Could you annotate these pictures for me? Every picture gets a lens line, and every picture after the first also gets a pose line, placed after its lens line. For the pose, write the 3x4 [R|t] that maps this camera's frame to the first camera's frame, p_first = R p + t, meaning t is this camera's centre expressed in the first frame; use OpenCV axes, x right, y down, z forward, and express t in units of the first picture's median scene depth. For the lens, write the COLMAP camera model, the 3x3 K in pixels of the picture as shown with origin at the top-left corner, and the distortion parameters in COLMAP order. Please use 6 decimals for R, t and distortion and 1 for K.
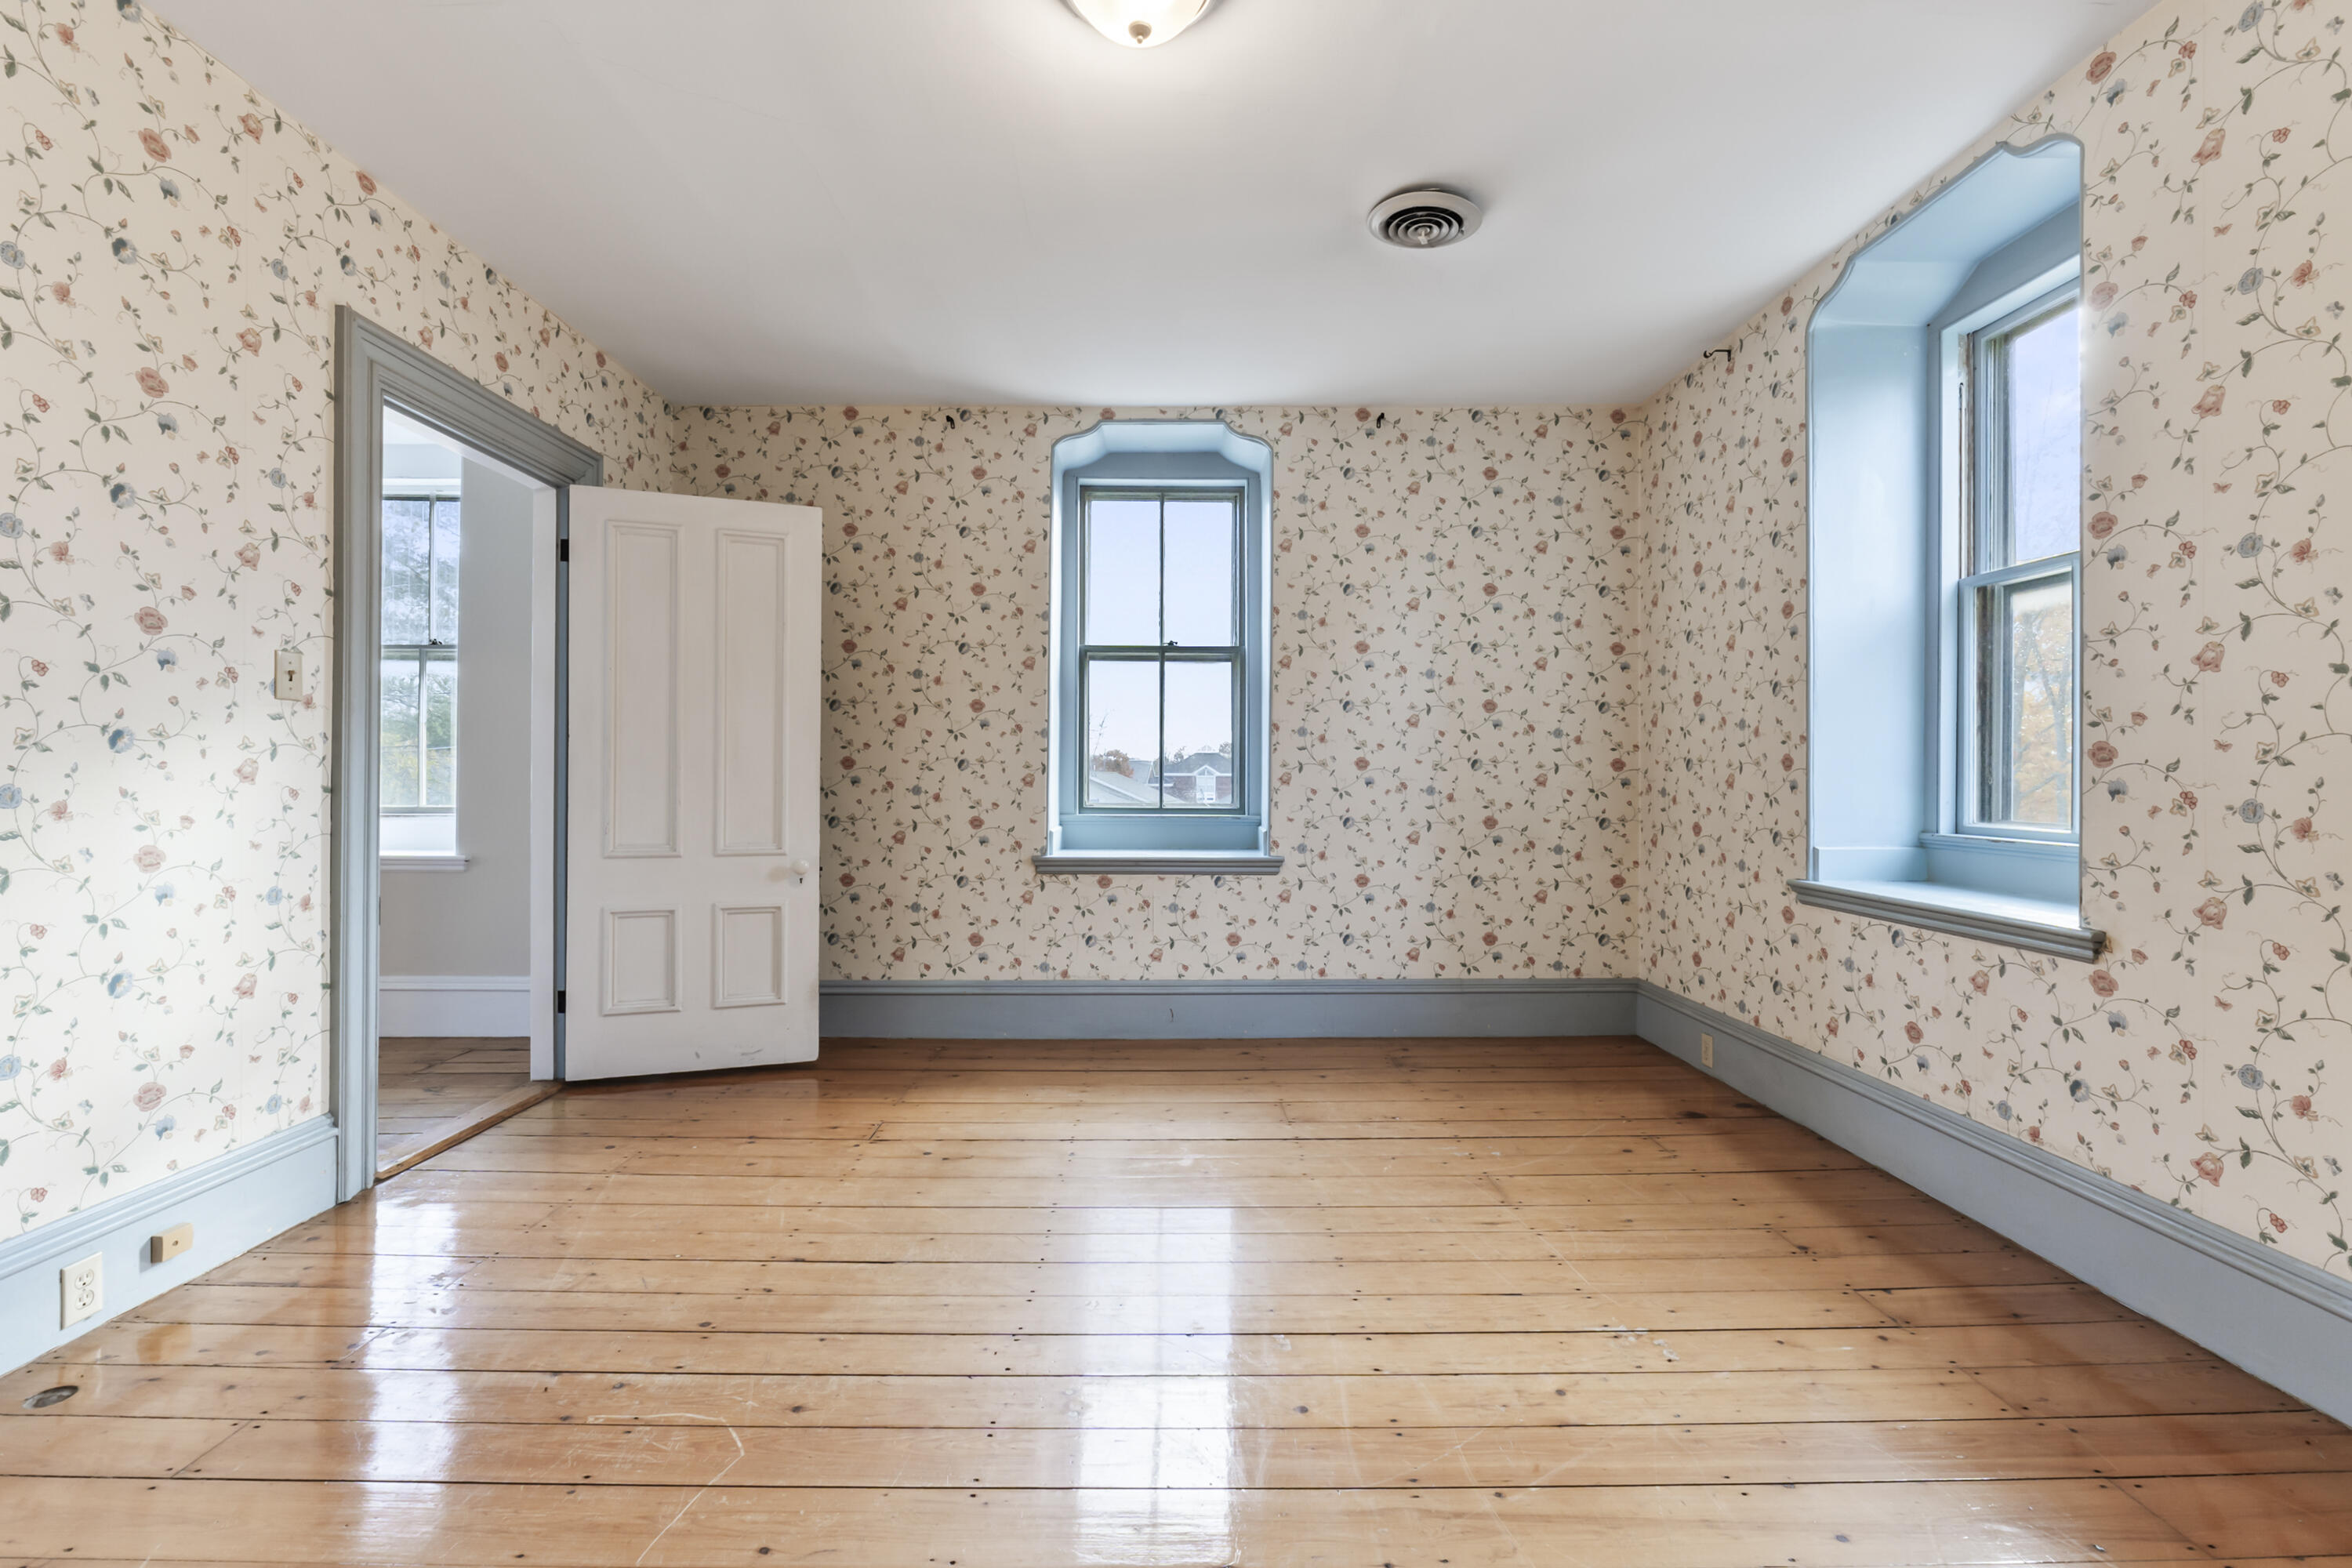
lens RADIAL K [[982.5, 0, 1158.4], [0, 982.5, 780.6], [0, 0, 1]] dist [-0.010250, -0.000173]
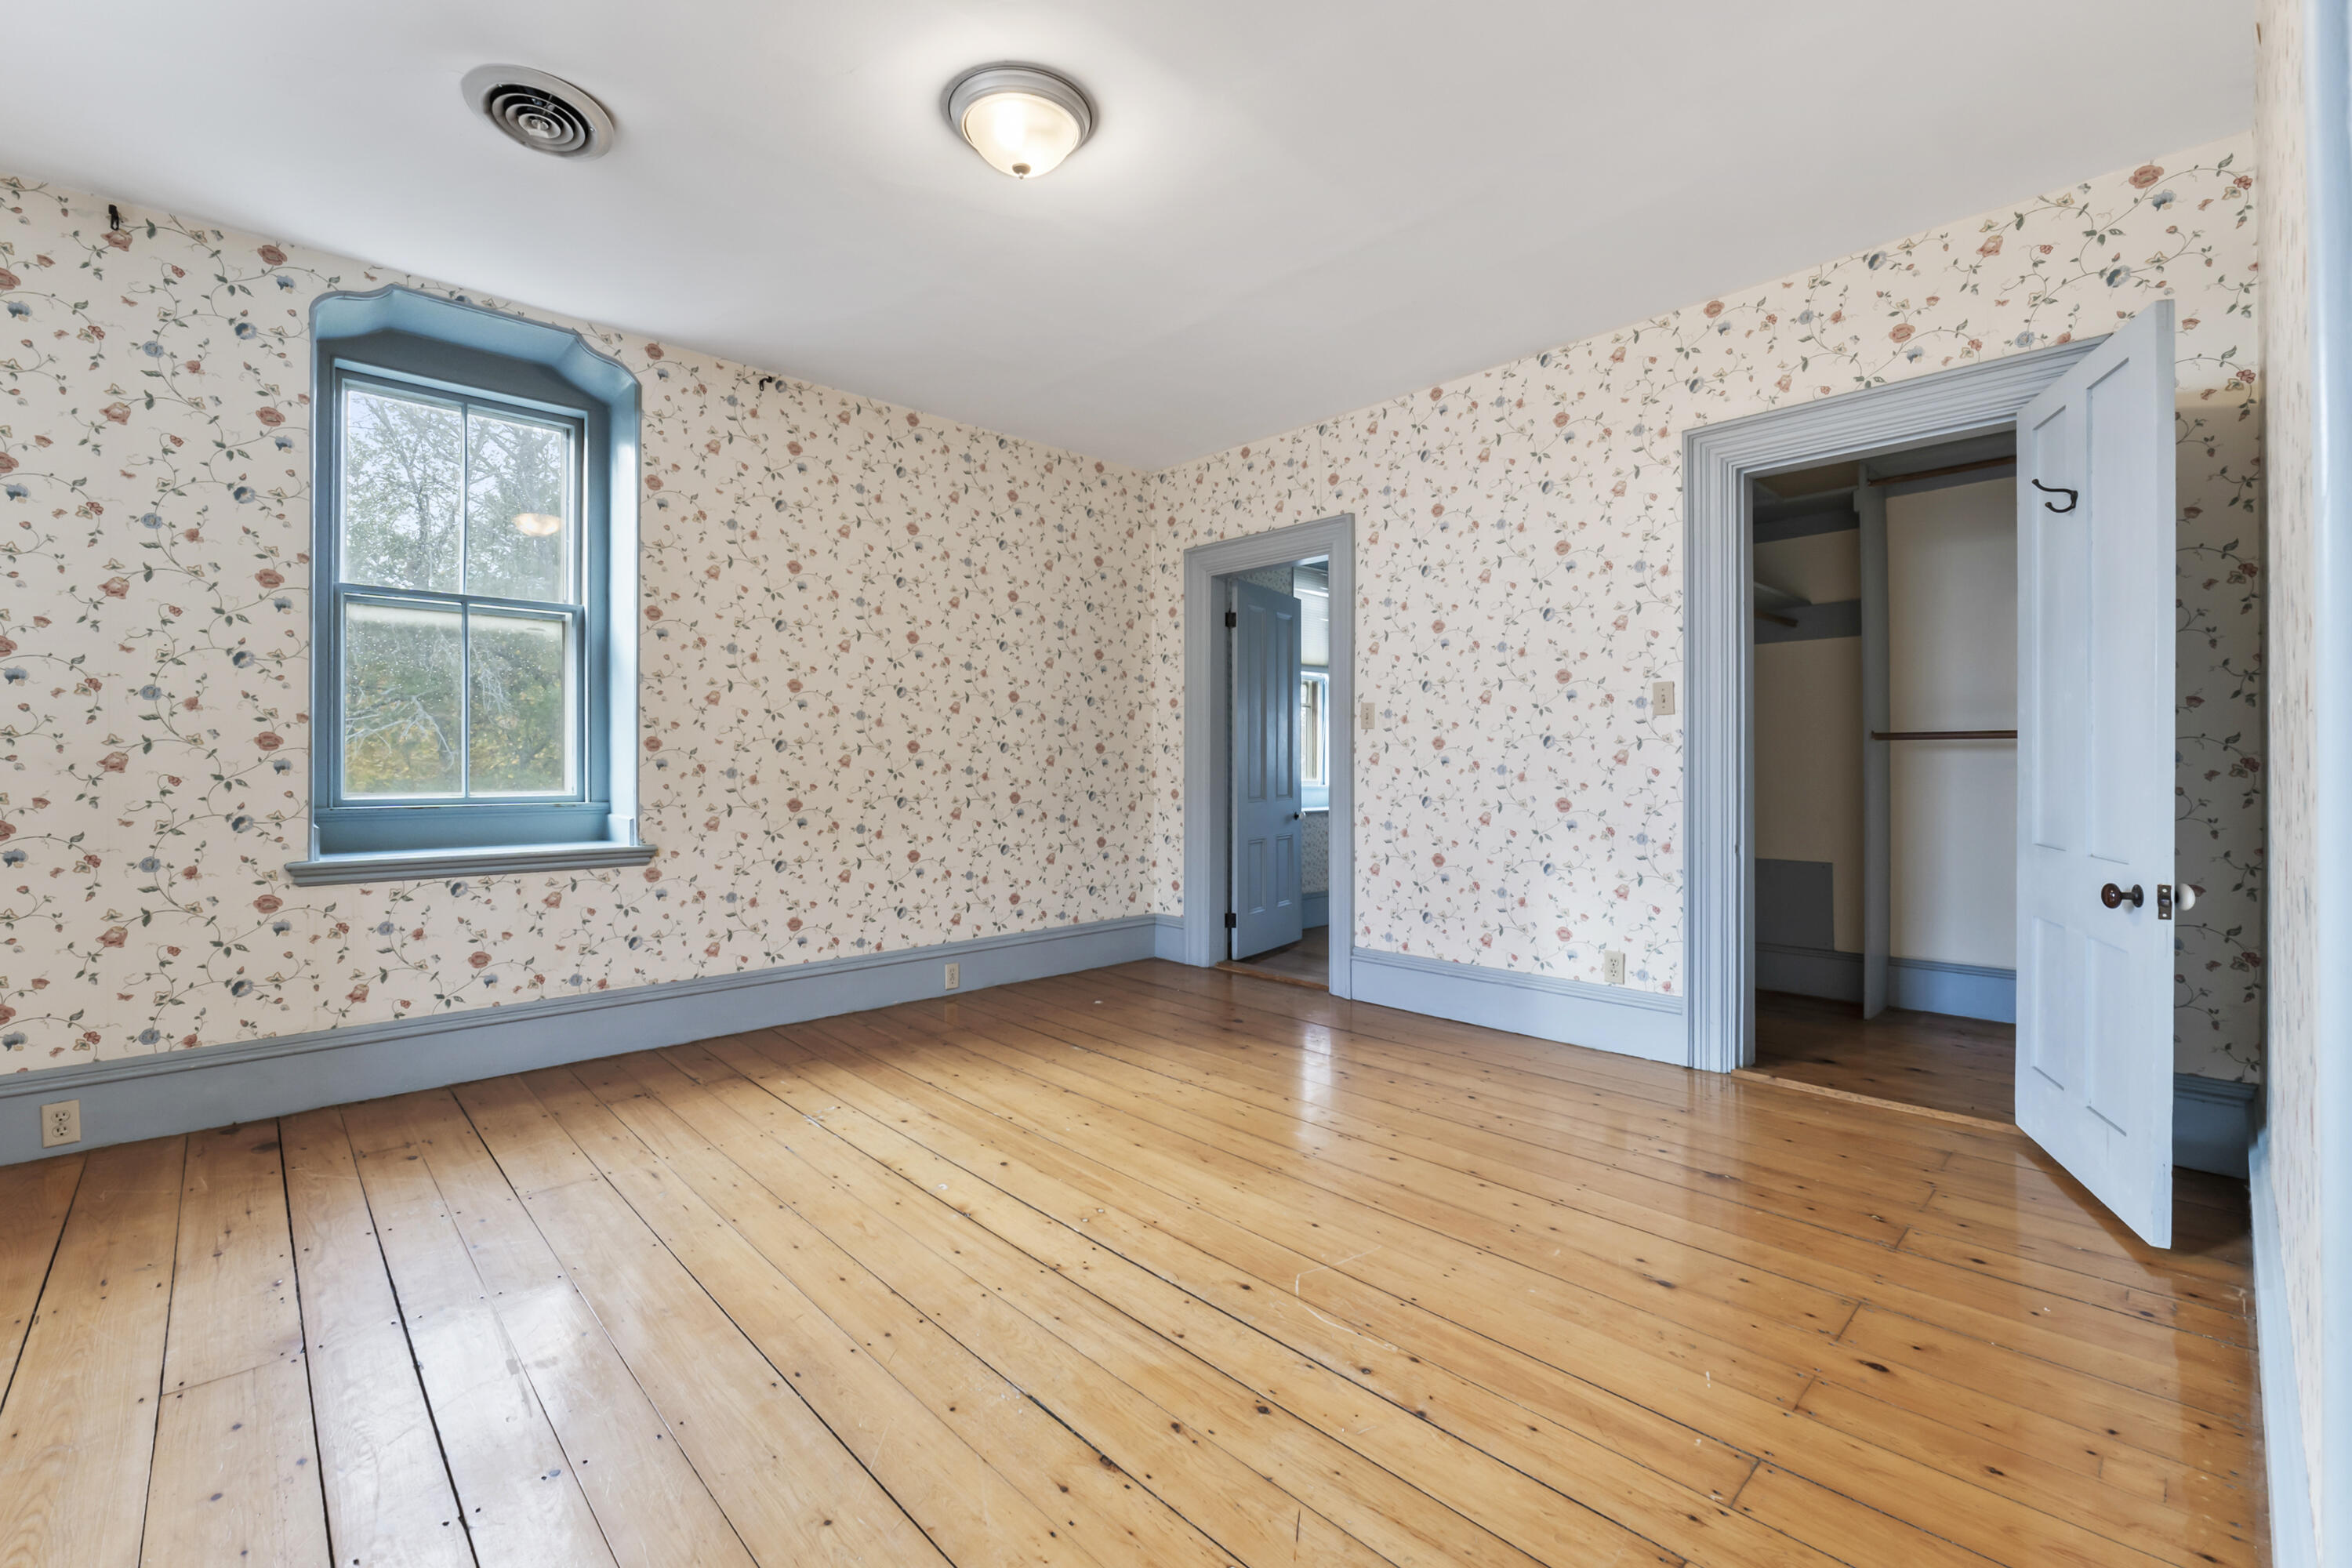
lens RADIAL K [[982.5, 0, 1158.4], [0, 982.5, 780.6], [0, 0, 1]] dist [-0.010250, -0.000173]
pose [[-0.674962, -0.020423, 0.737570, -0.745602], [0.002073, 0.999560, 0.029574, -0.009375], [-0.737850, 0.021491, -0.674623, 1.194840]]
